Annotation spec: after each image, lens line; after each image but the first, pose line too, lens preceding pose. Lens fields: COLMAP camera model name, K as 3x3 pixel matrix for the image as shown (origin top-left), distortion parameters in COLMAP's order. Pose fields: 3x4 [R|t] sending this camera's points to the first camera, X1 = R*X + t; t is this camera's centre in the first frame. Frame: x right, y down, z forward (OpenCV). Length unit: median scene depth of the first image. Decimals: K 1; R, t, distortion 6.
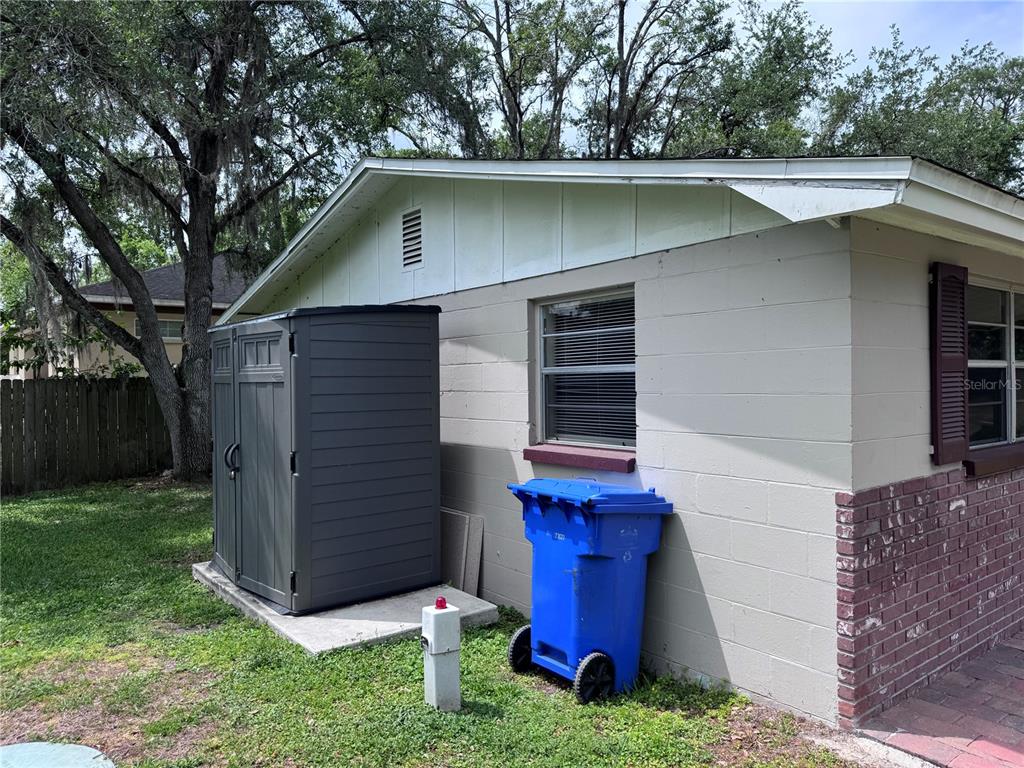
lens RADIAL K [[729.1, 0, 520.4], [0, 729.1, 382.7], [0, 0, 1]] dist [-0.000824, -0.003477]
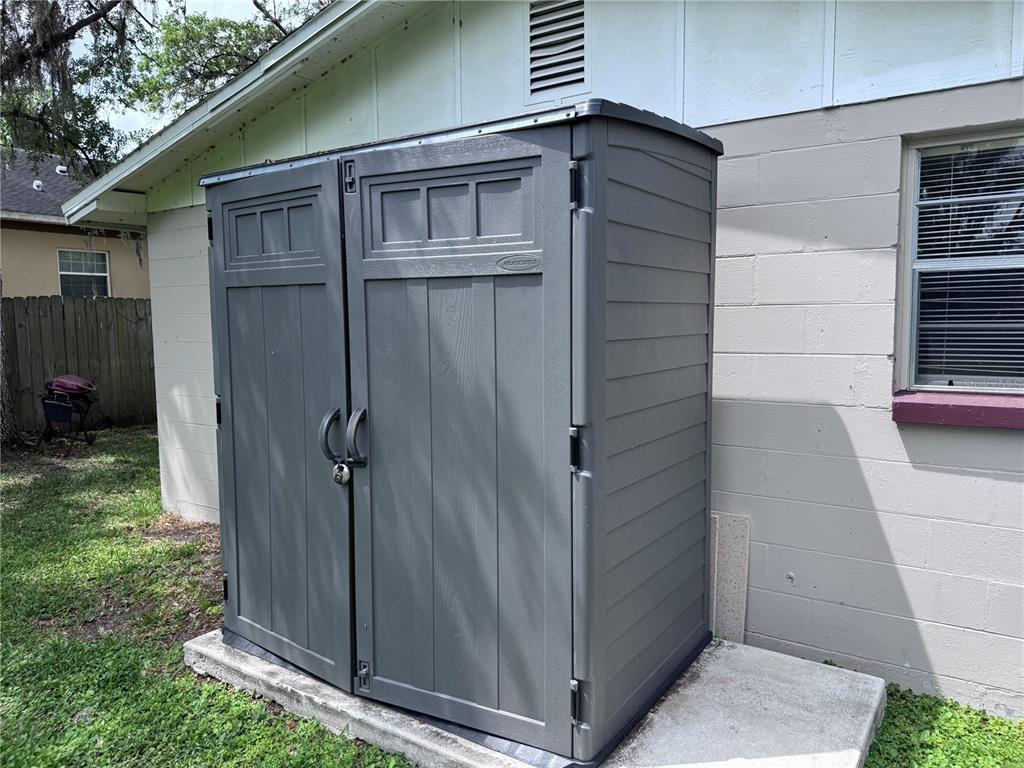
lens RADIAL K [[729.1, 0, 504.8], [0, 729.1, 389.3], [0, 0, 1]] dist [-0.000824, -0.003477]
pose [[0.955901, -0.030293, 0.292121, -0.432878], [0.003099, 0.995651, 0.093109, 0.025627], [-0.293671, -0.088098, 0.951838, 0.520784]]
